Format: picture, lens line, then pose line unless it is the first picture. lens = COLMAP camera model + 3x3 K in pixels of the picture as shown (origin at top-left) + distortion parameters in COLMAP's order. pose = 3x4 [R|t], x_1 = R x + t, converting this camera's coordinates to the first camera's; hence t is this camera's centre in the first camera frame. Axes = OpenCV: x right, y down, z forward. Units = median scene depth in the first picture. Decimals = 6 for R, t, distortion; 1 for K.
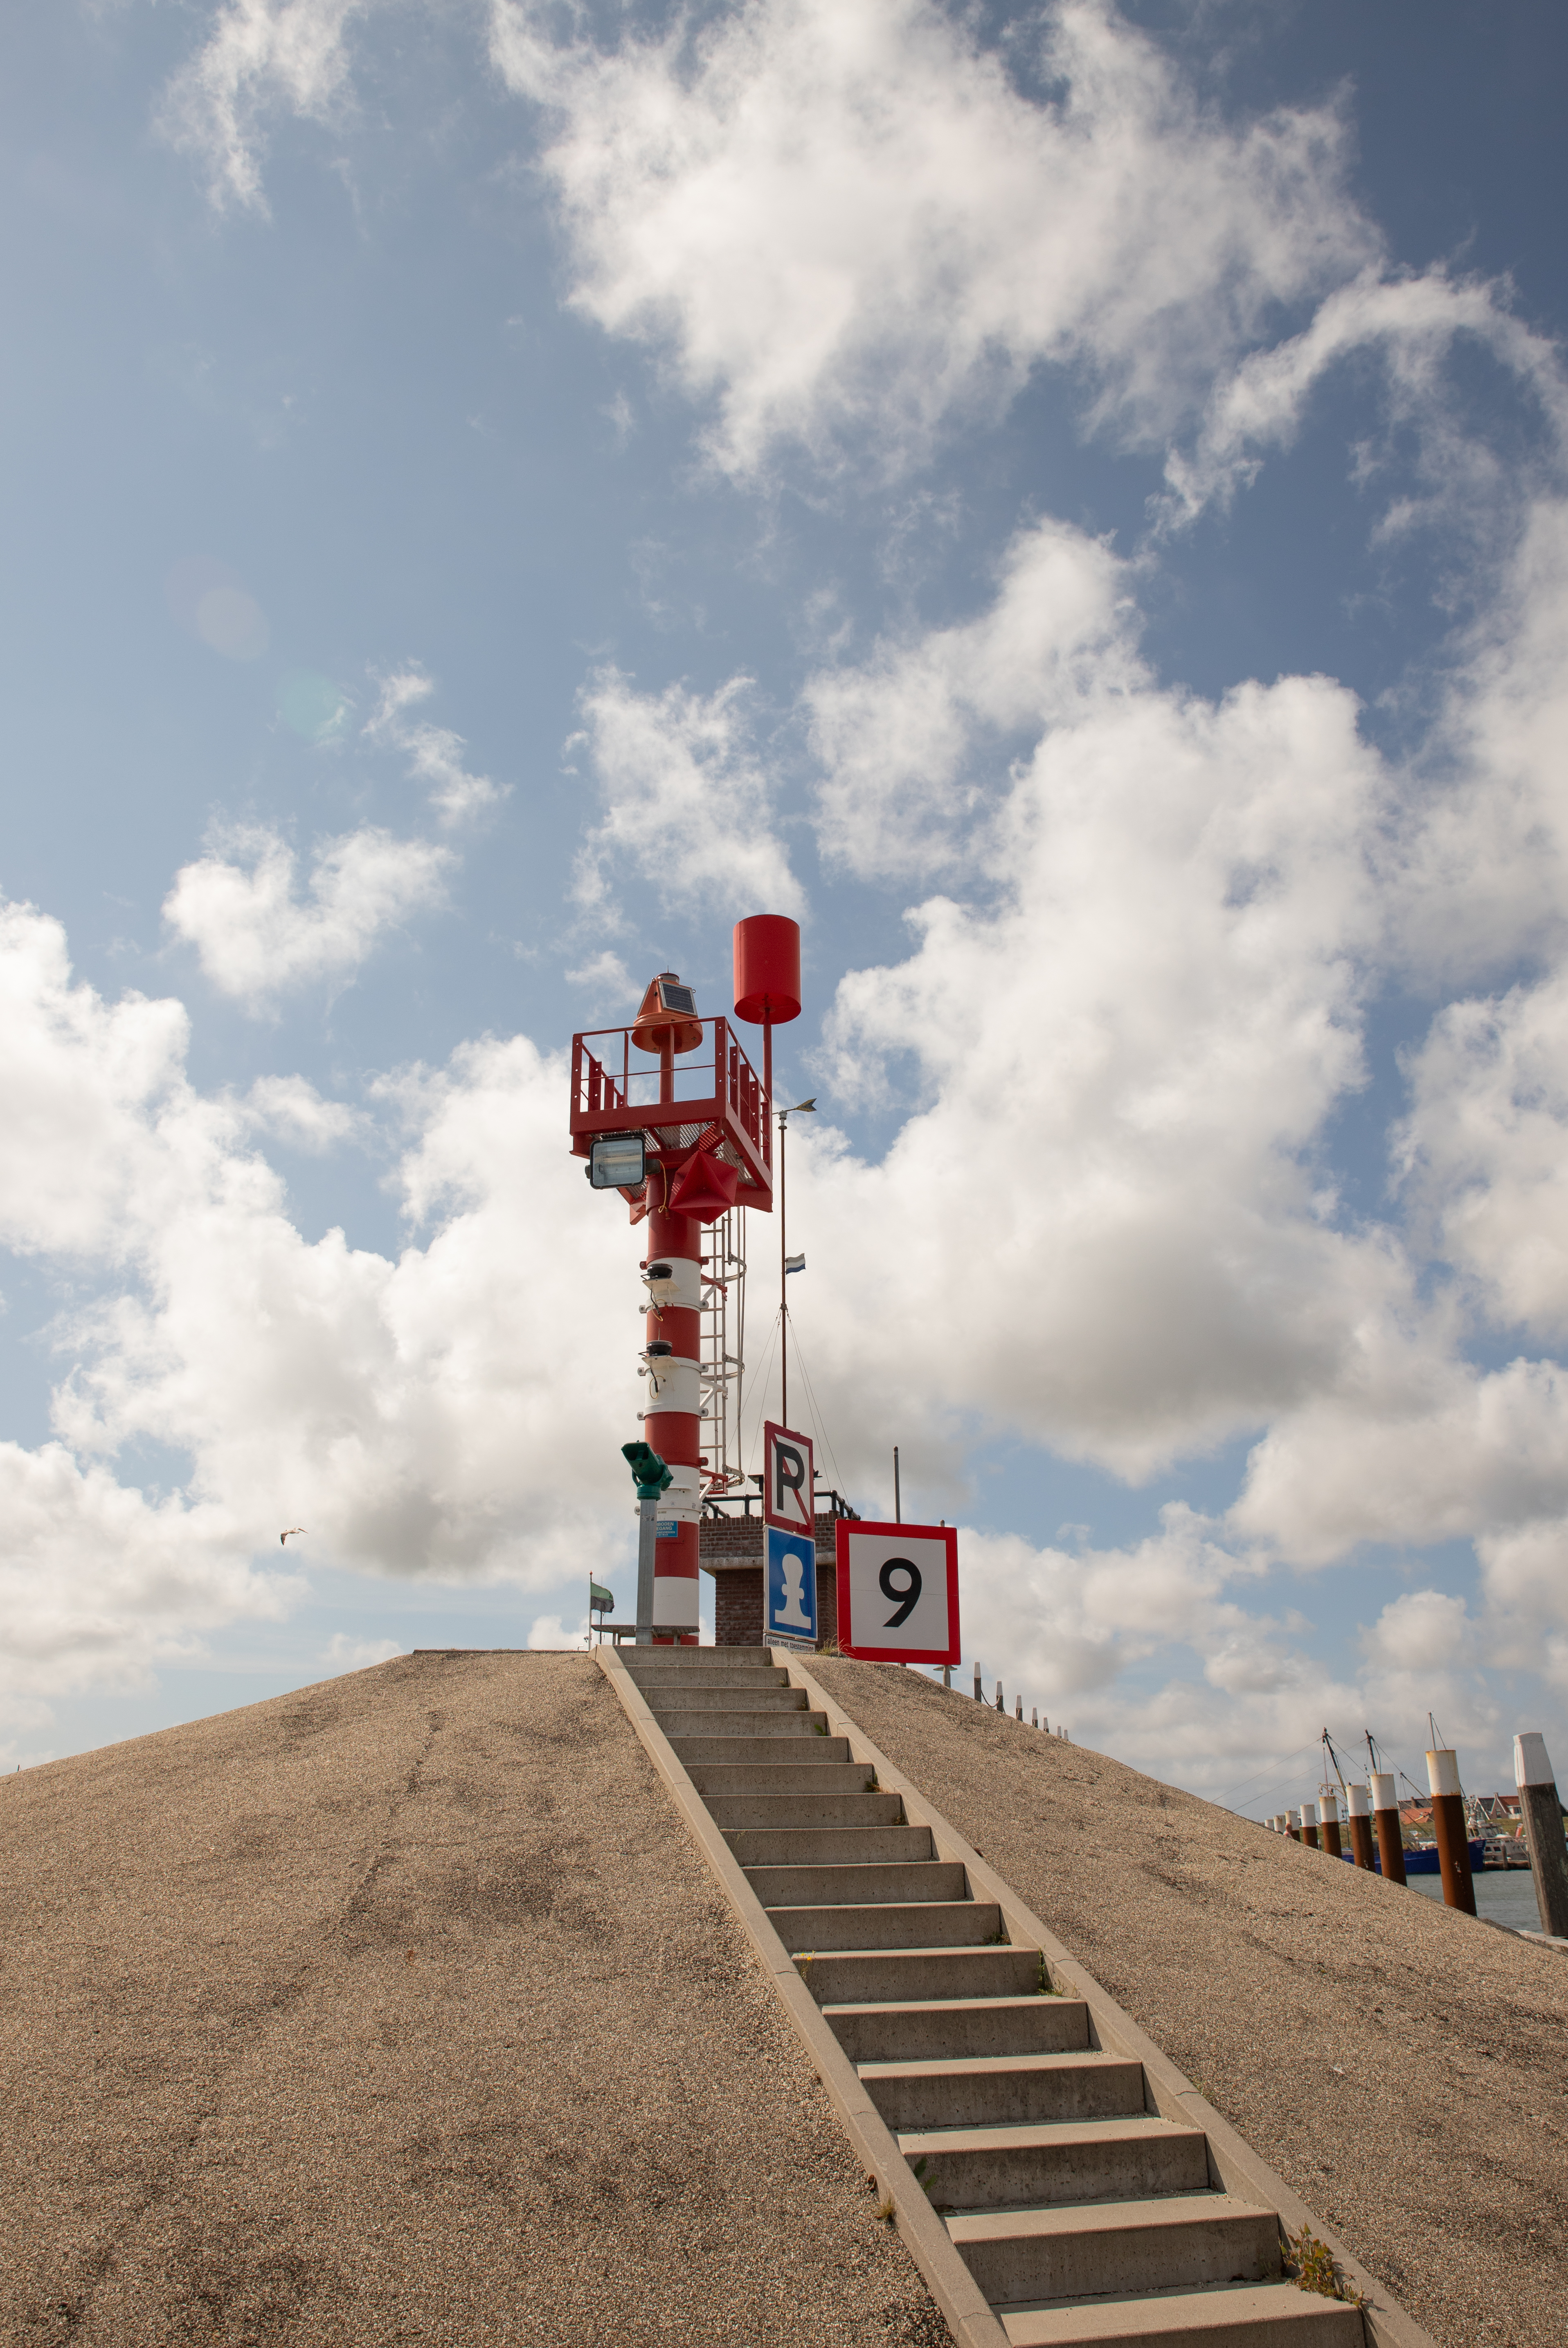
lens RADIAL K [[1996.8, 0, 784.0], [0, 1996.8, 1174.0], [0, 0, 1]] dist [-0.086564, -0.000993]
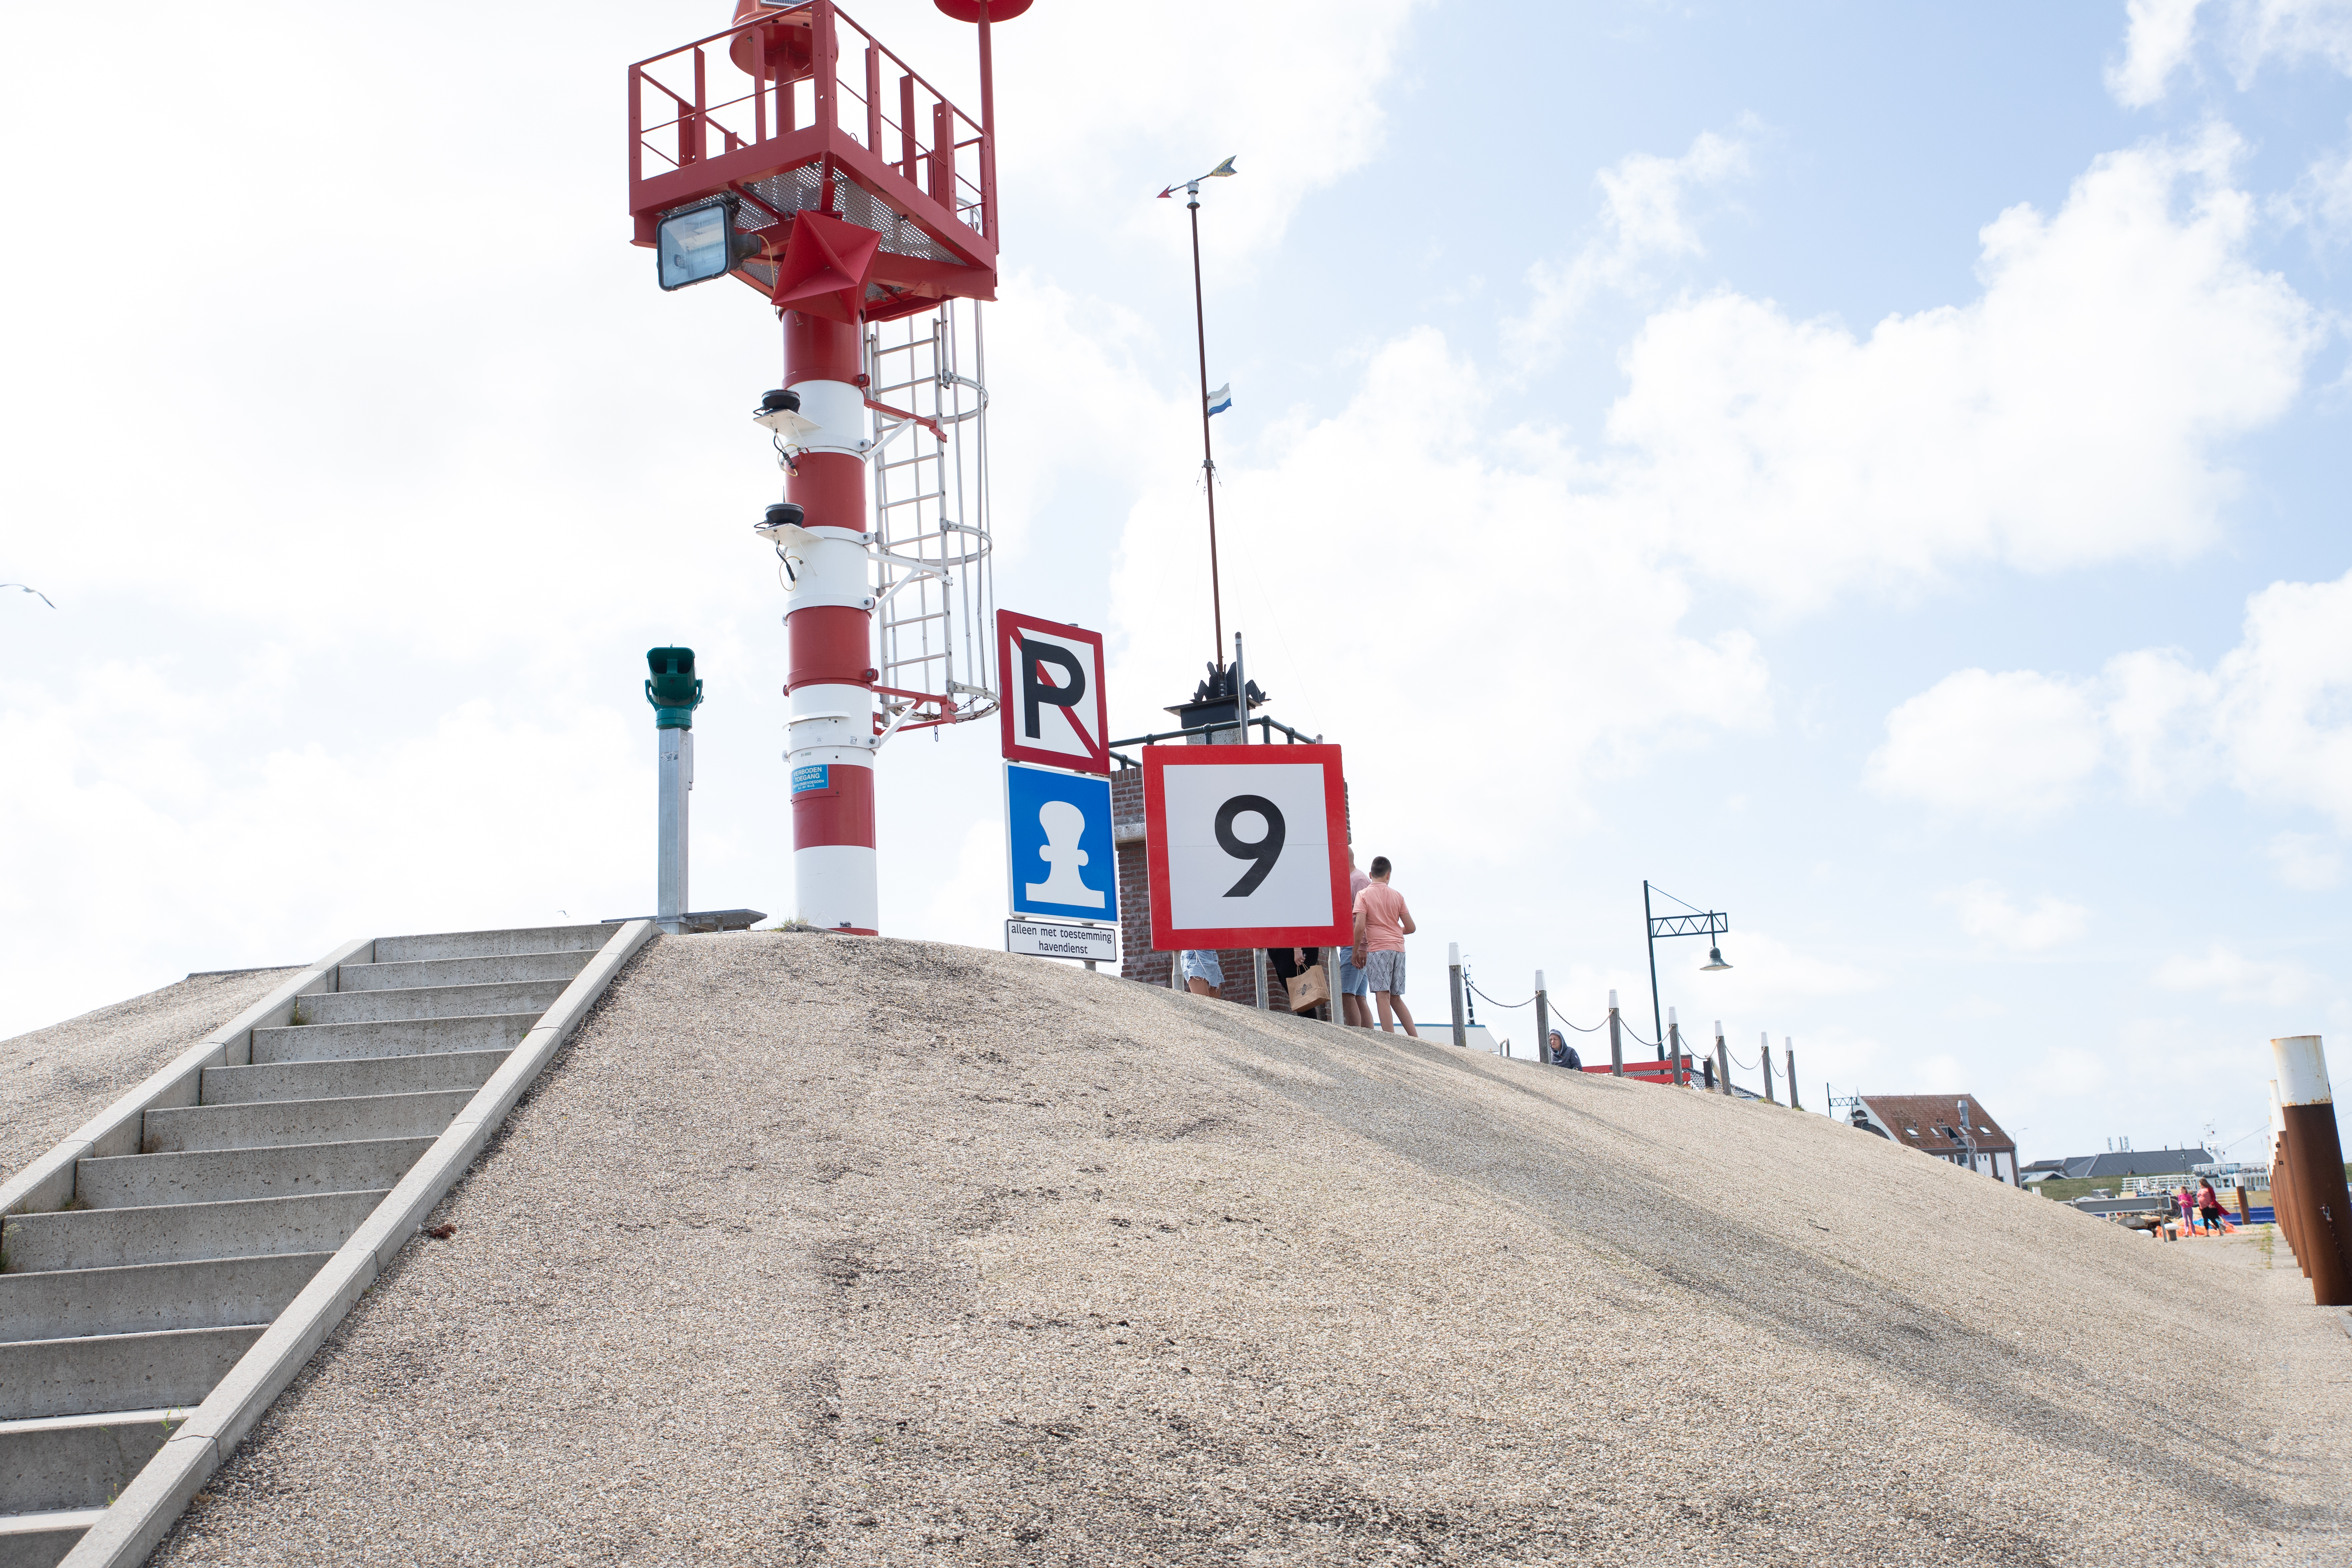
lens RADIAL K [[2454.4, 0, 1176.0], [0, 2454.4, 784.0], [0, 0, 1]] dist [-0.001621, 0.022606]
pose [[0.962640, -0.089913, -0.255422, 0.253737], [0.126945, 0.983035, 0.132388, 0.079125], [0.239185, -0.159866, 0.957723, 0.209486]]
